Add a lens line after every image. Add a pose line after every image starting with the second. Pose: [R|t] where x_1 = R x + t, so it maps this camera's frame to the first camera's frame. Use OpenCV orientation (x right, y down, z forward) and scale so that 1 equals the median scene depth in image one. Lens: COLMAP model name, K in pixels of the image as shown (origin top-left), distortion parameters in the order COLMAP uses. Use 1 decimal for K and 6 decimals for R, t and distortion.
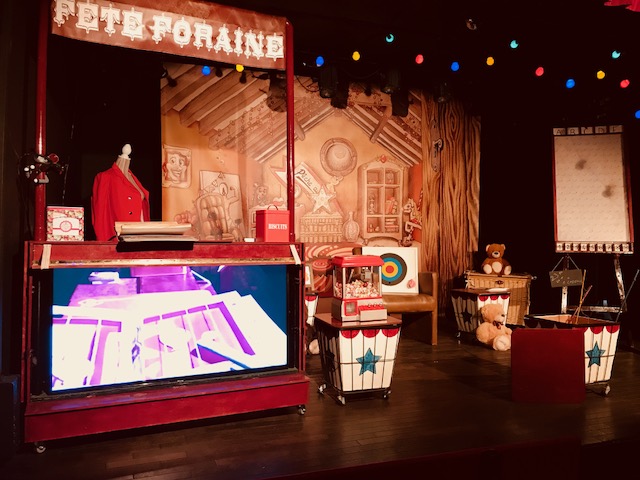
lens RADIAL K [[525.3, 0, 320.0], [0, 525.3, 240.0], [0, 0, 1]] dist [0.031065, -0.005232]
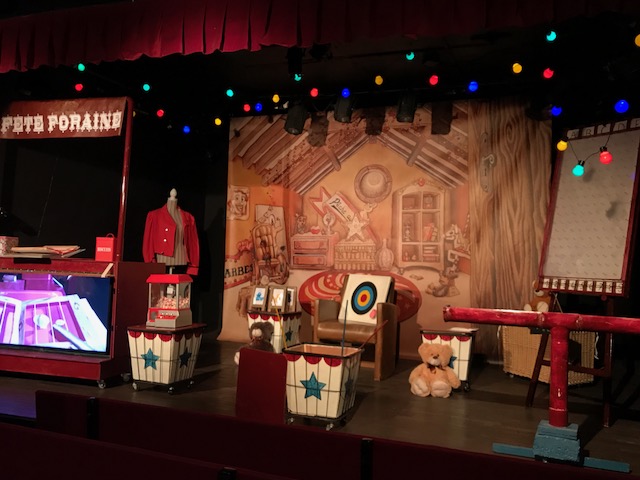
lens RADIAL K [[592.7, 0, 320.0], [0, 592.7, 240.0], [0, 0, 1]] dist [0.026887, -0.003302]
pose [[0.744679, -0.003734, -0.667413, 0.748216], [-0.033399, 0.998523, -0.042853, -0.001600], [0.666587, 0.054203, 0.743454, 0.117075]]
